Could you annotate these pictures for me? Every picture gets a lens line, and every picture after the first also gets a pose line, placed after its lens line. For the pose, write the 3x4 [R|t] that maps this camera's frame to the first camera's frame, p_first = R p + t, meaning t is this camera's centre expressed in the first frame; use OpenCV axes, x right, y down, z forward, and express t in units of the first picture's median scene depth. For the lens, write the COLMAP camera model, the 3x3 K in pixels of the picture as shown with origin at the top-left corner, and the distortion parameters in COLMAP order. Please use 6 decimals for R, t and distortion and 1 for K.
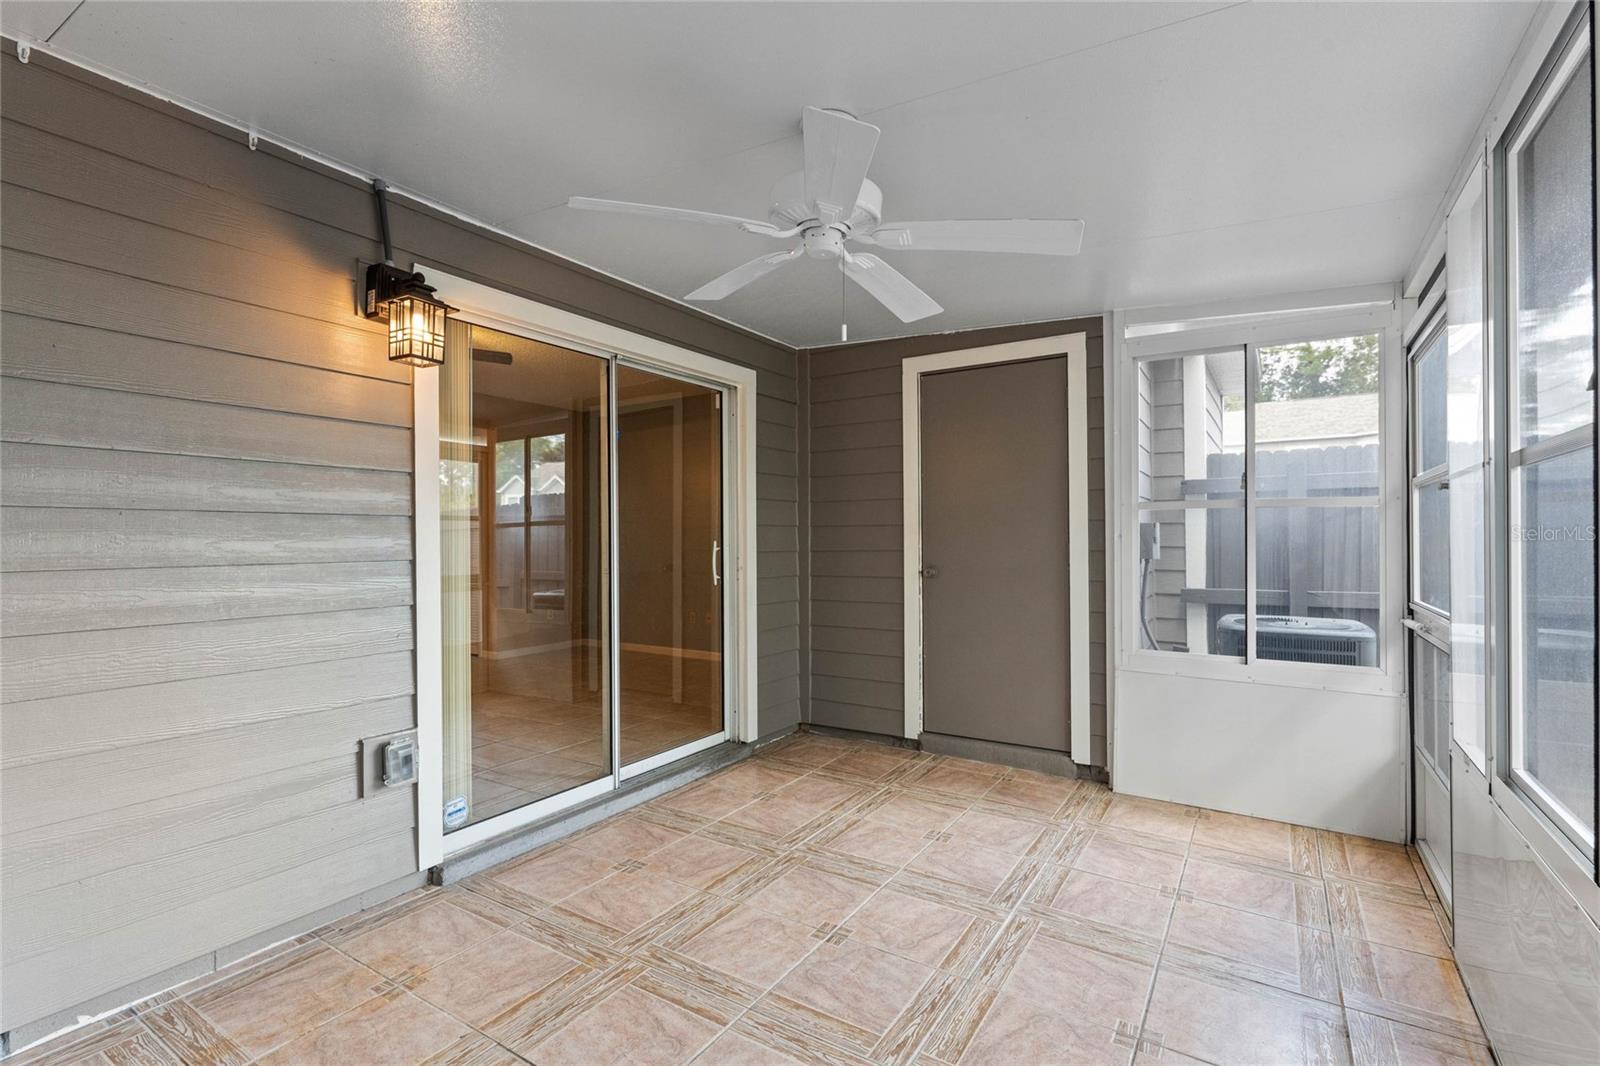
lens RADIAL K [[747.7, 0, 790.4], [0, 747.7, 533.1], [0, 0, 1]] dist [0.000711, 0.000181]
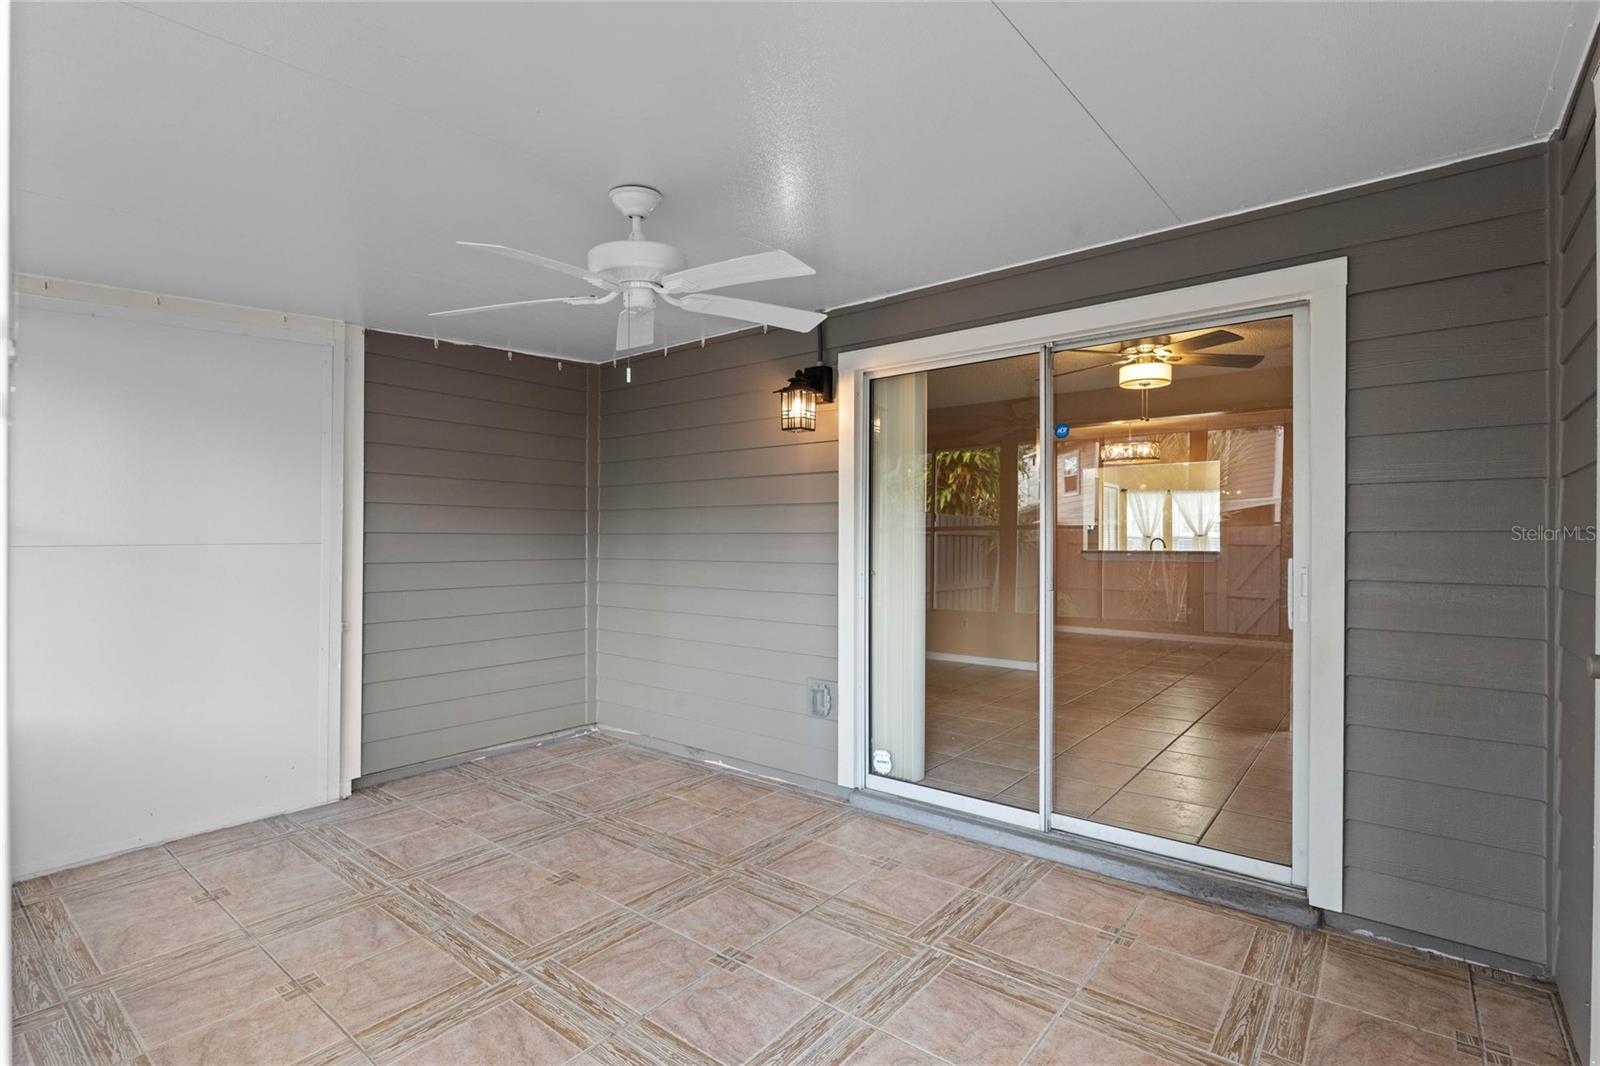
lens RADIAL K [[747.7, 0, 791.3], [0, 747.7, 539.4], [0, 0, 1]] dist [0.000711, 0.000181]
pose [[-0.109359, 0.003116, -0.993997, 0.749853], [0.006713, 0.999975, 0.002396, -0.012827], [0.993980, -0.006410, -0.109377, 0.873508]]
